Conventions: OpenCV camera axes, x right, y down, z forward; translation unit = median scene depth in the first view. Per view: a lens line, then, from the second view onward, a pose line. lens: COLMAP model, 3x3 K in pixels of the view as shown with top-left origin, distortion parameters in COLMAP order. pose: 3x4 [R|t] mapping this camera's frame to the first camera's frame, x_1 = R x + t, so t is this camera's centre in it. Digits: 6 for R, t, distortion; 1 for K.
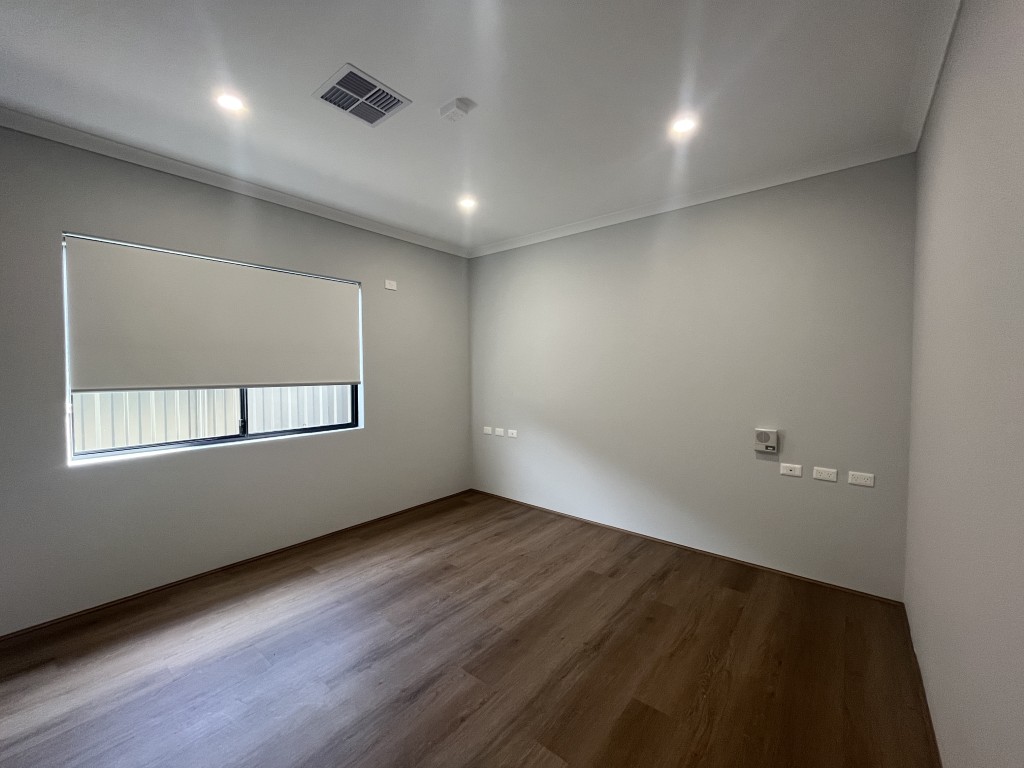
lens RADIAL K [[410.9, 0, 511.6], [0, 410.9, 387.1], [0, 0, 1]] dist [0.010390, -0.001510]
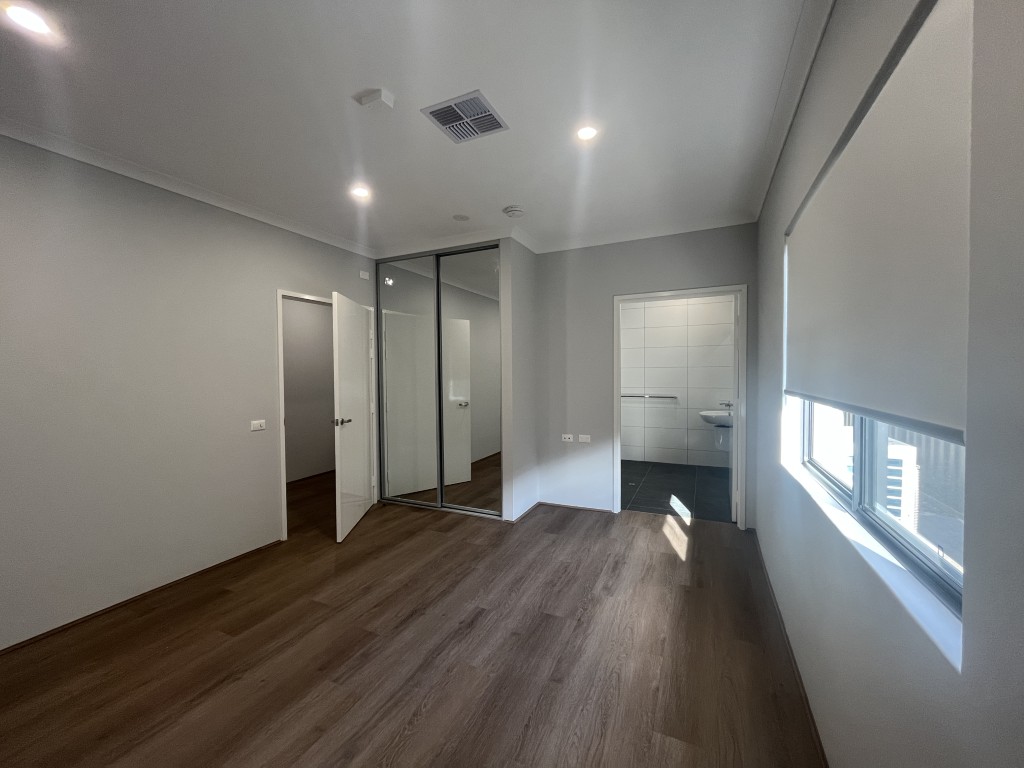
lens RADIAL K [[410.9, 0, 510.6], [0, 410.9, 385.8], [0, 0, 1]] dist [0.010390, -0.001510]
pose [[-0.968370, 0.020698, -0.248657, -0.185703], [-0.000278, 0.996463, 0.084029, -0.100919], [0.249517, 0.081441, -0.964940, 1.957254]]
